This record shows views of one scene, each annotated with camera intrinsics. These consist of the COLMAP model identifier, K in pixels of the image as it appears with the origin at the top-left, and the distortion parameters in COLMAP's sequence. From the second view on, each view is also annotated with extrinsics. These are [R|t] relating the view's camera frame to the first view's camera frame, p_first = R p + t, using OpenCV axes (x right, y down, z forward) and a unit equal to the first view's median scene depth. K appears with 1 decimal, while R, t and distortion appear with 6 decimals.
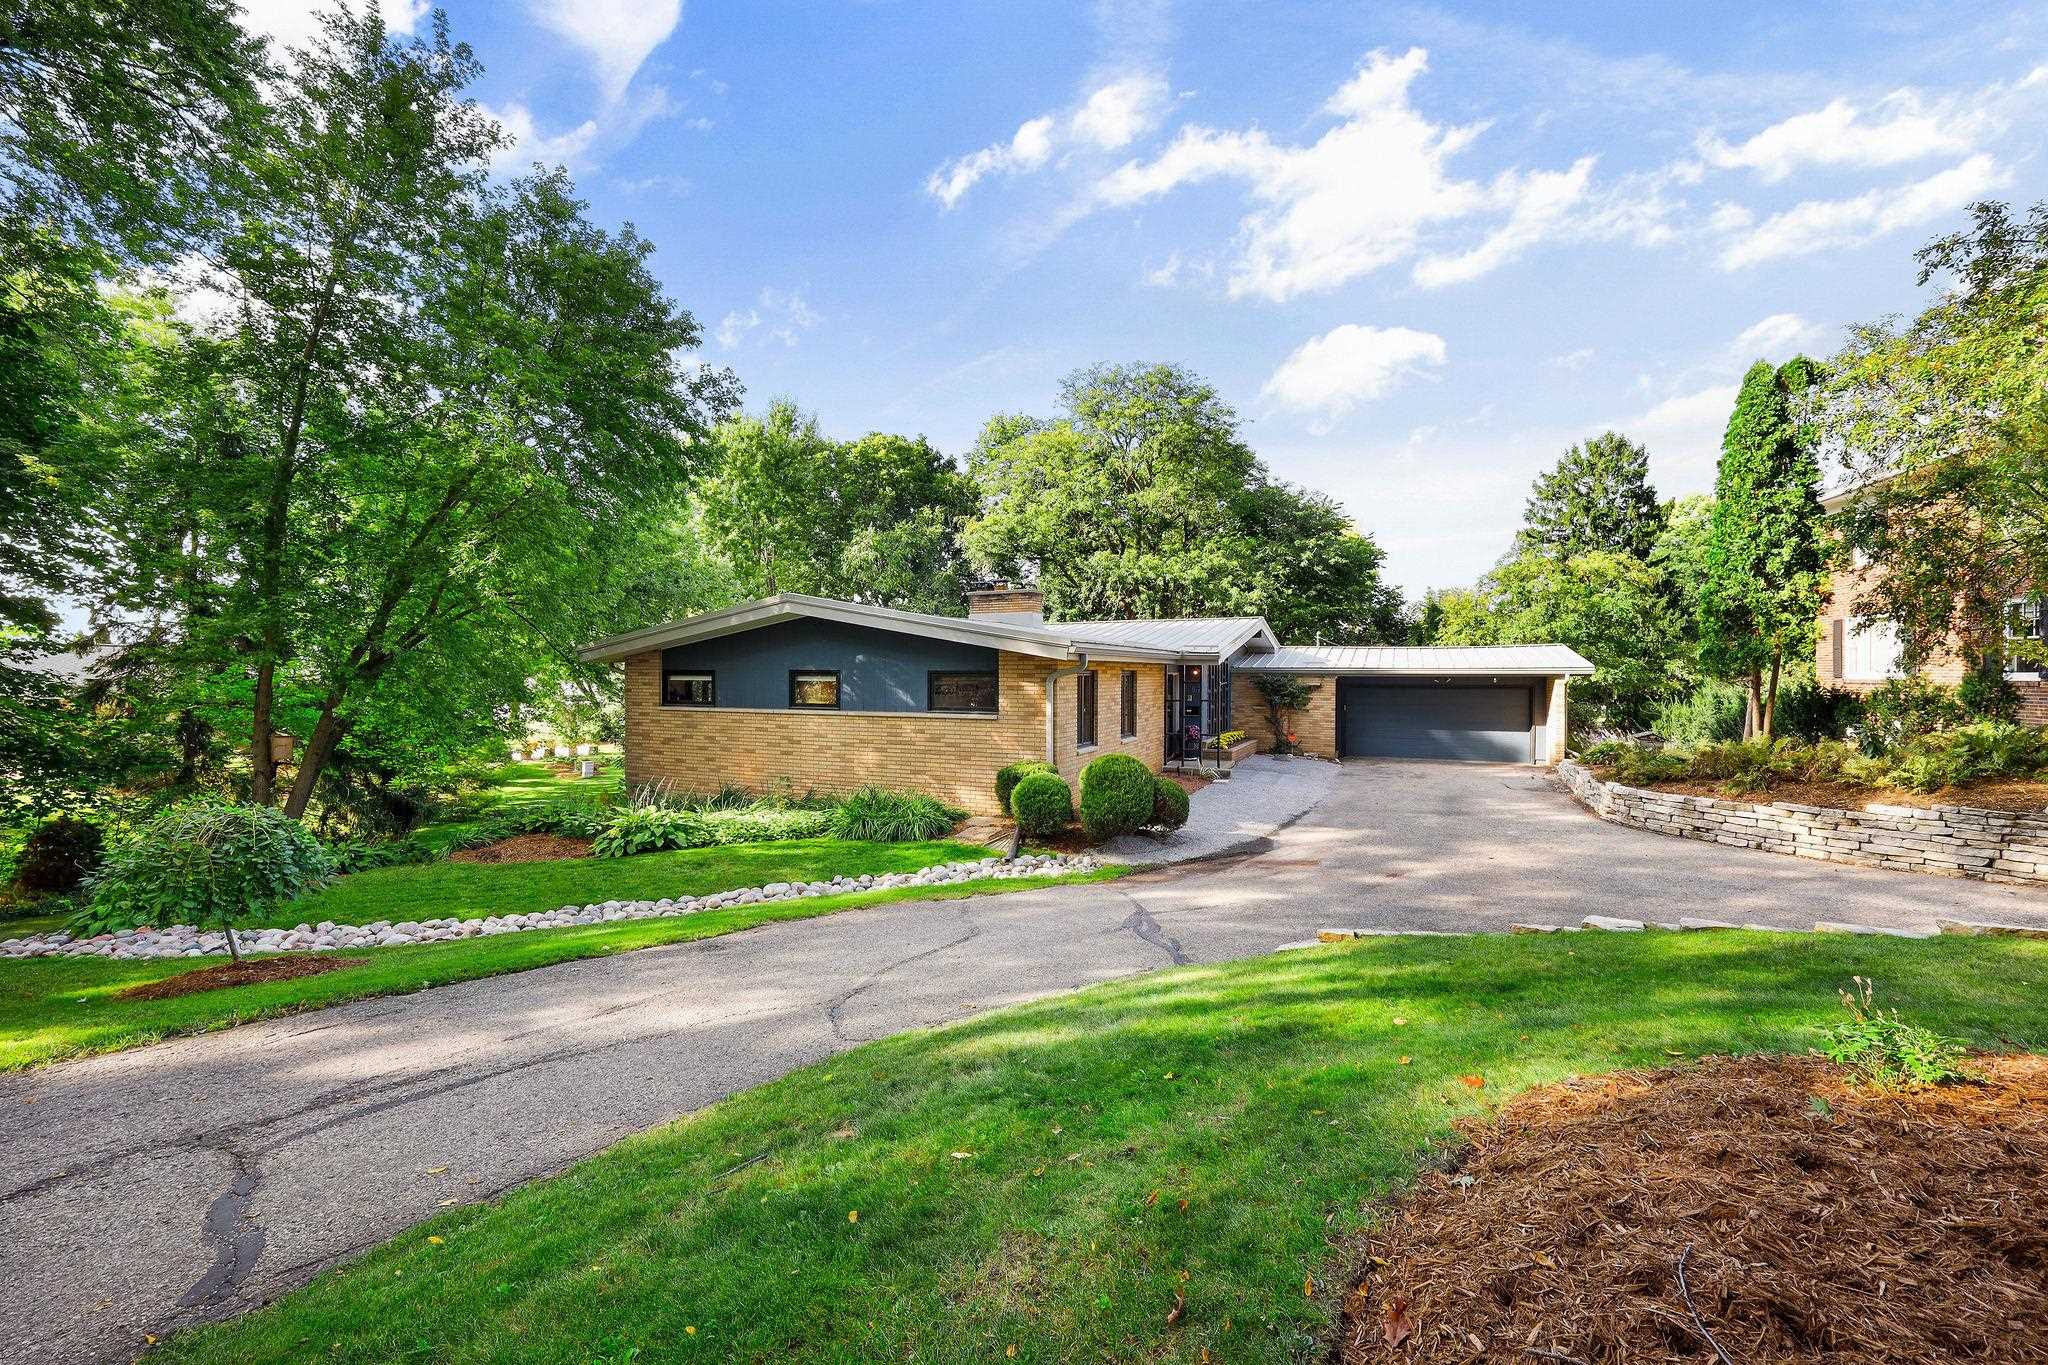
lens RADIAL K [[794.4, 0, 1024.0], [0, 794.4, 682.5], [0, 0, 1]] dist [-0.002843, -0.000164]
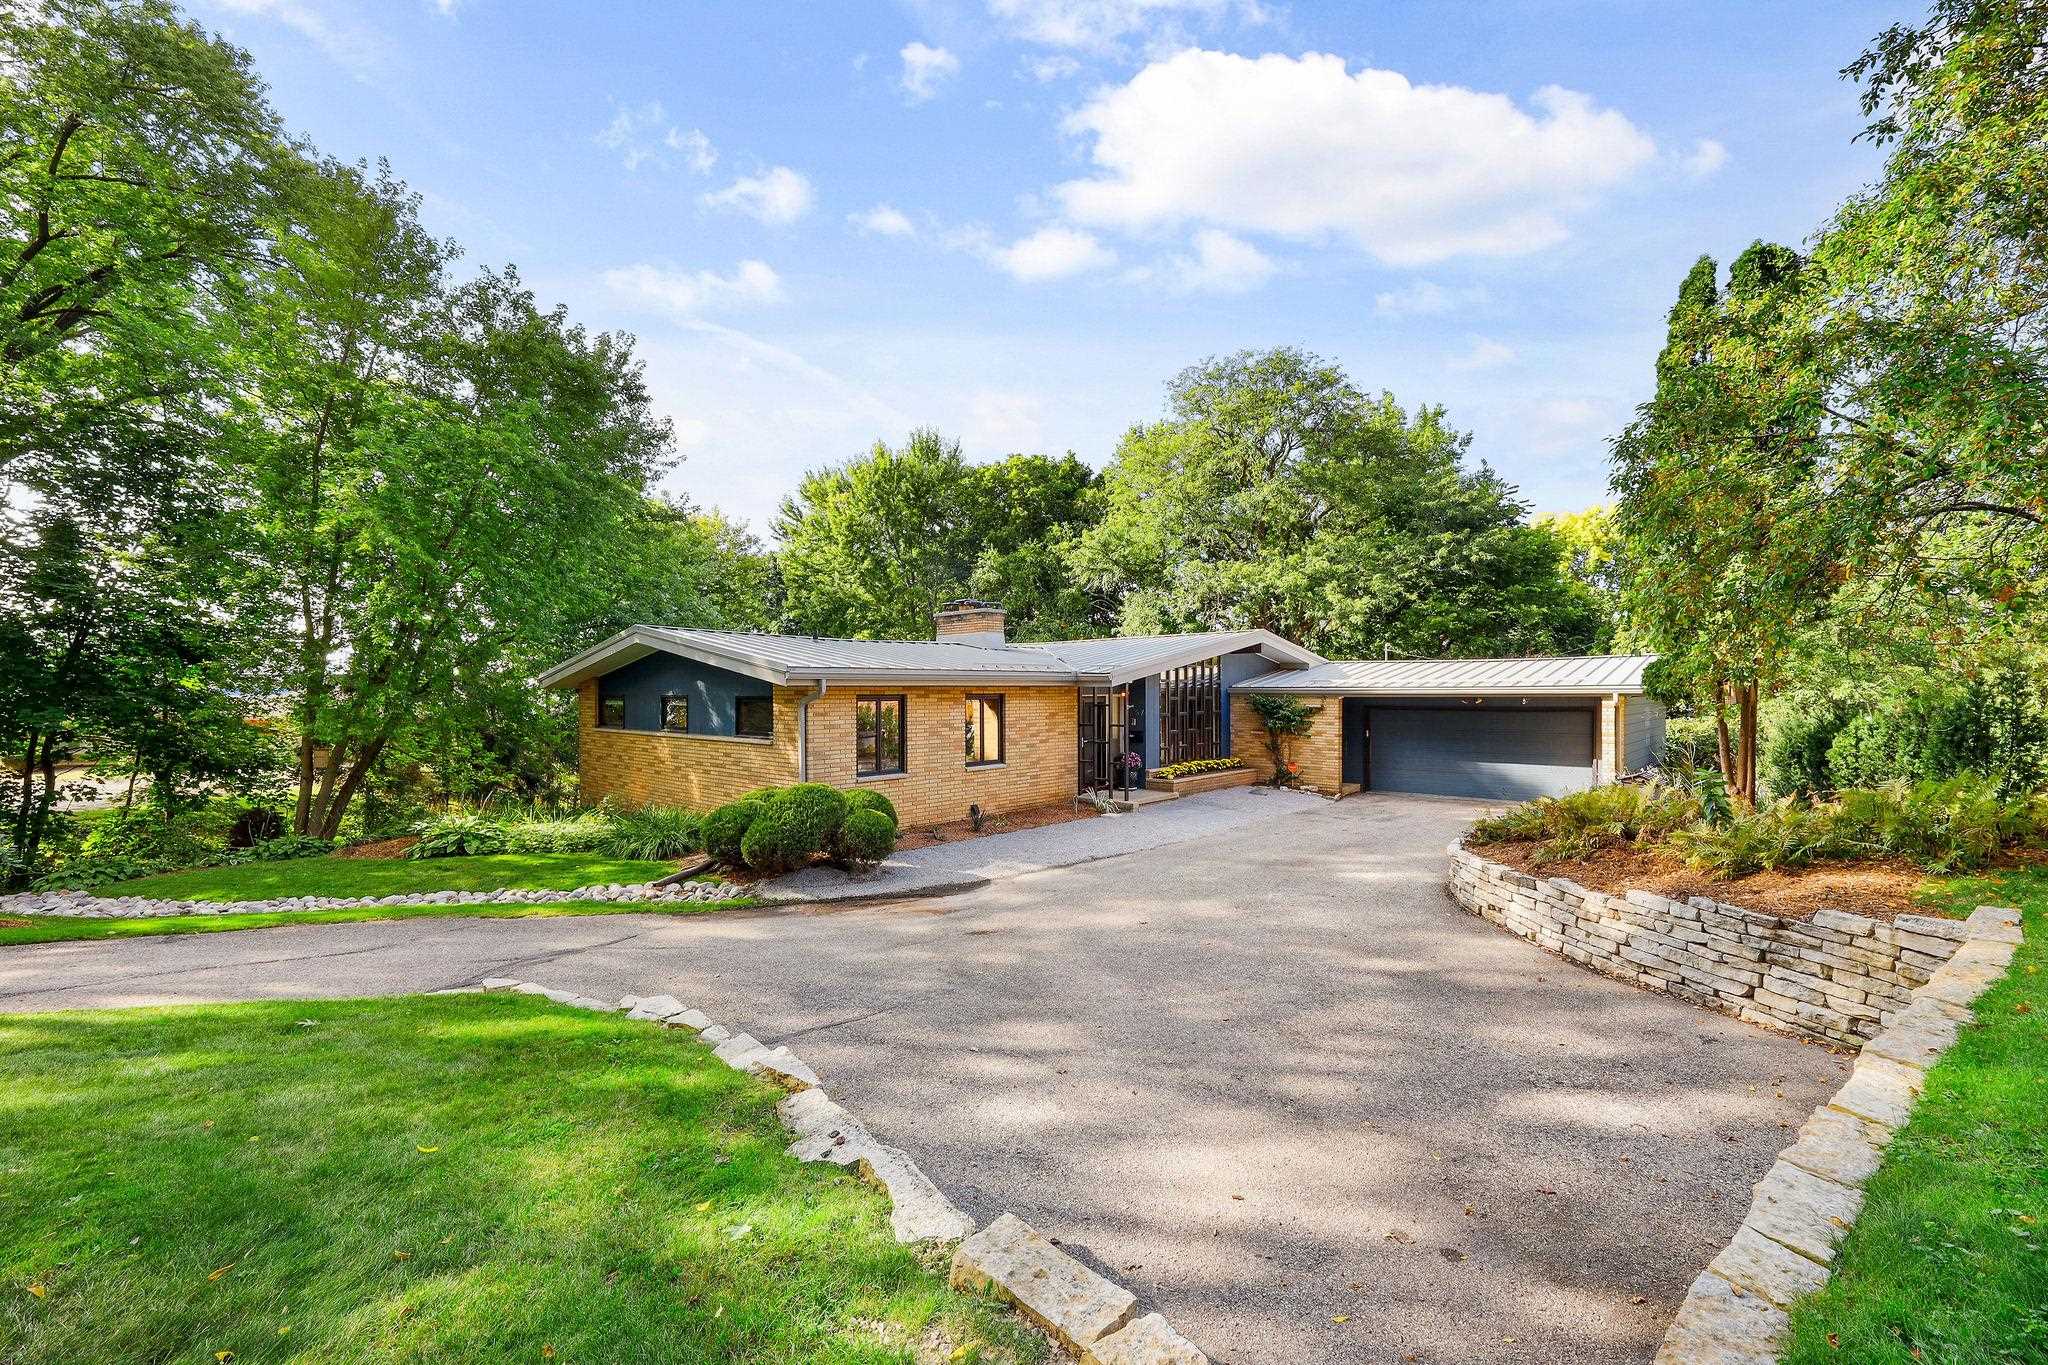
lens RADIAL K [[806.3, 0, 1026.4], [0, 806.3, 695.7], [0, 0, 1]] dist [-0.002239, -0.000093]
pose [[0.952357, -0.003561, -0.304964, 0.330261], [0.002070, 0.999984, -0.005210, -0.005247], [0.304977, 0.004330, 0.952350, 0.072029]]
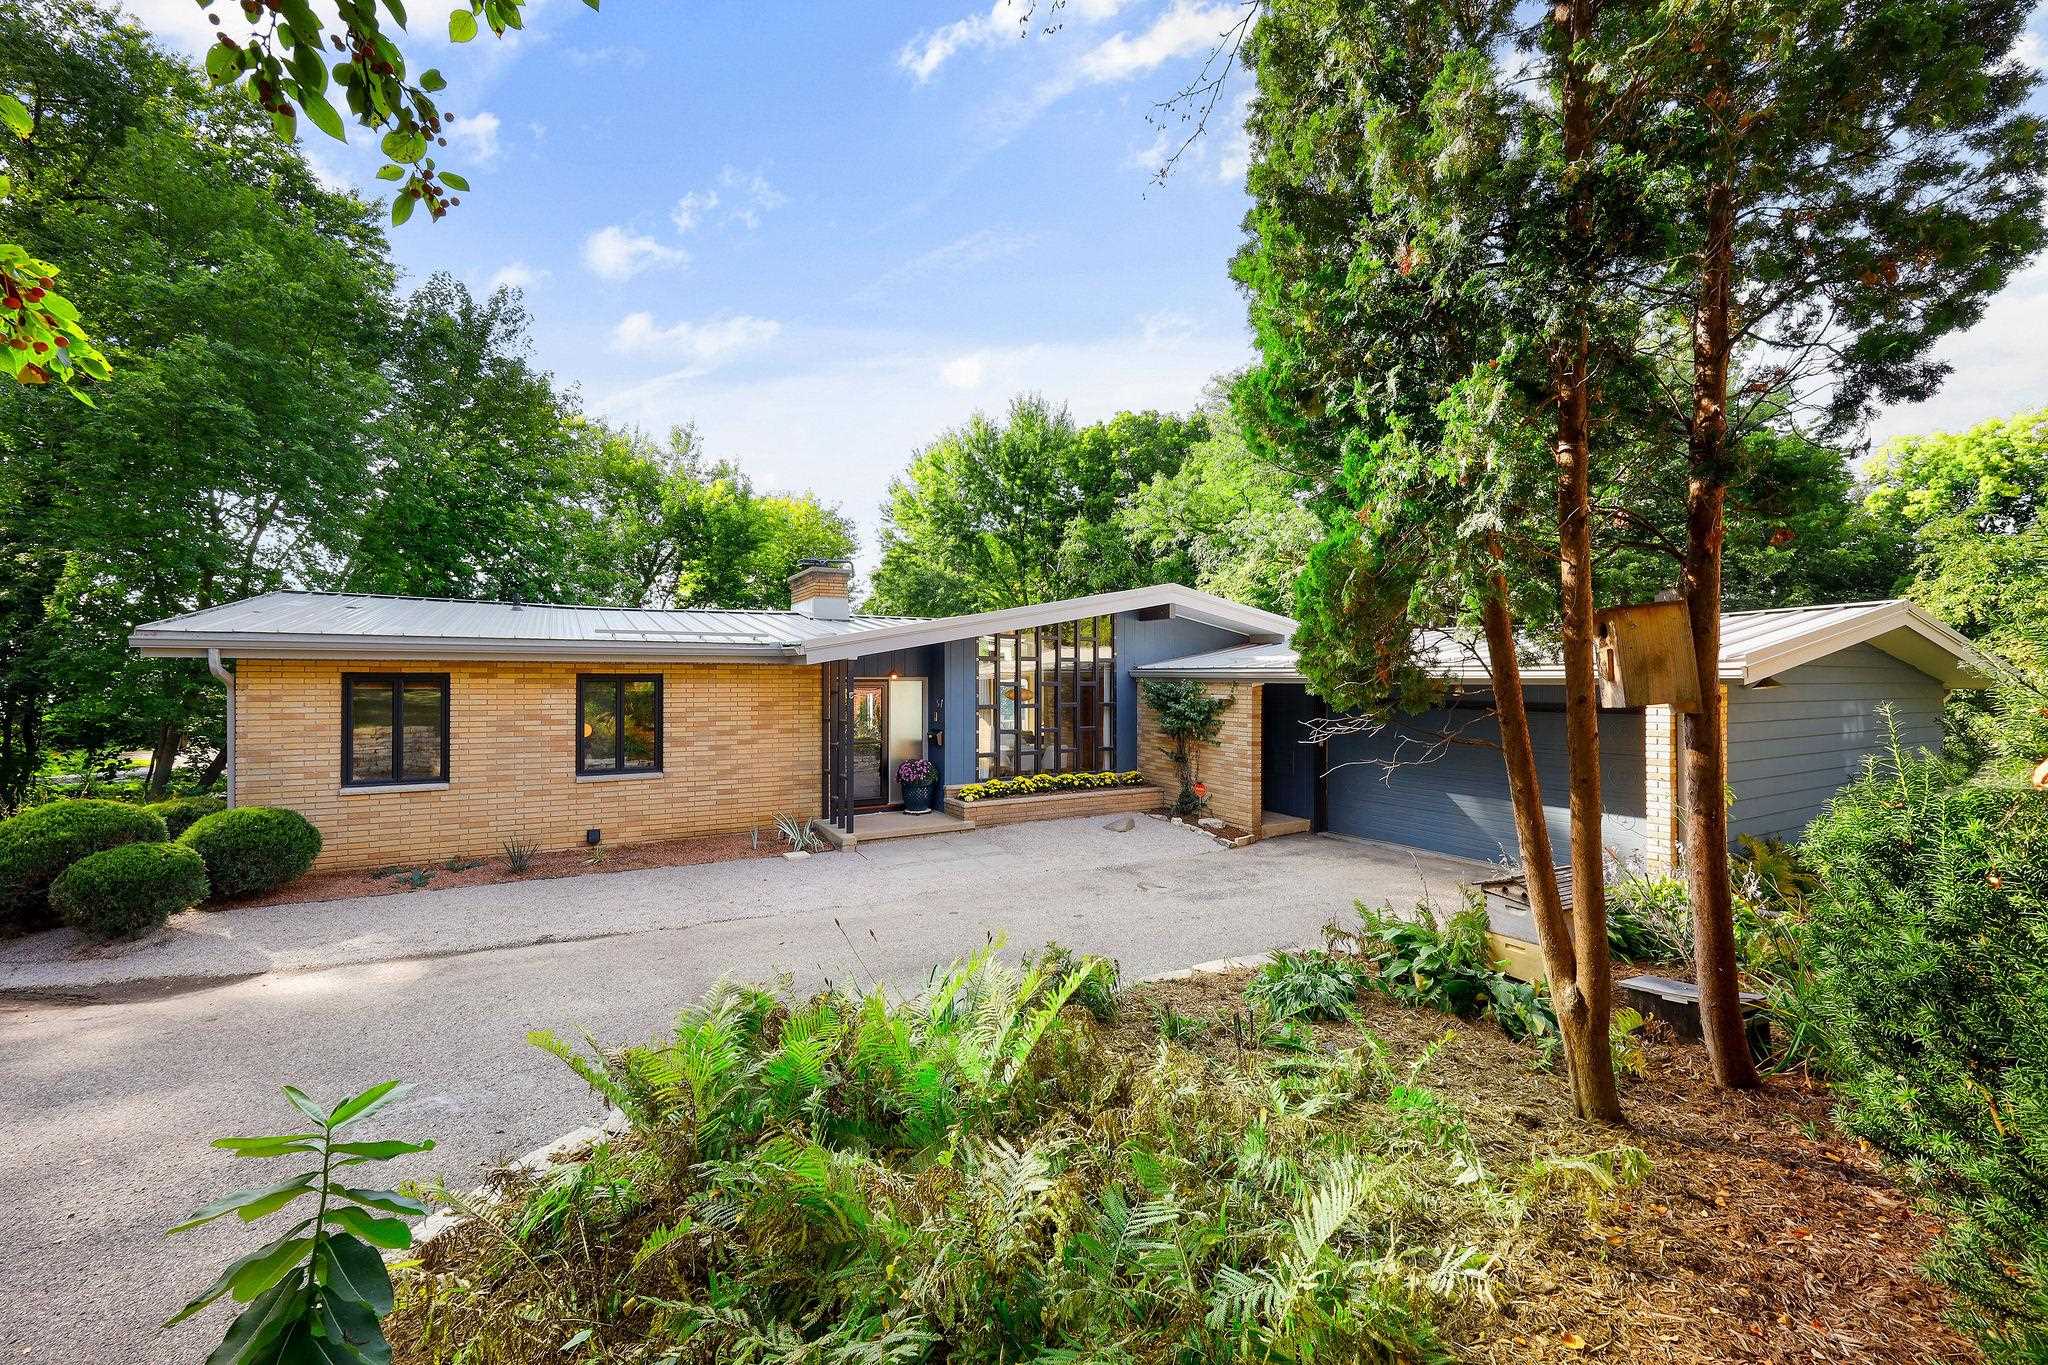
lens RADIAL K [[794.4, 0, 1024.0], [0, 794.4, 682.5], [0, 0, 1]] dist [-0.002843, -0.000164]
pose [[0.821607, 0.003126, -0.570045, 0.562733], [-0.005892, 0.999978, -0.003008, -0.005664], [0.570023, 0.005830, 0.821608, 0.454034]]
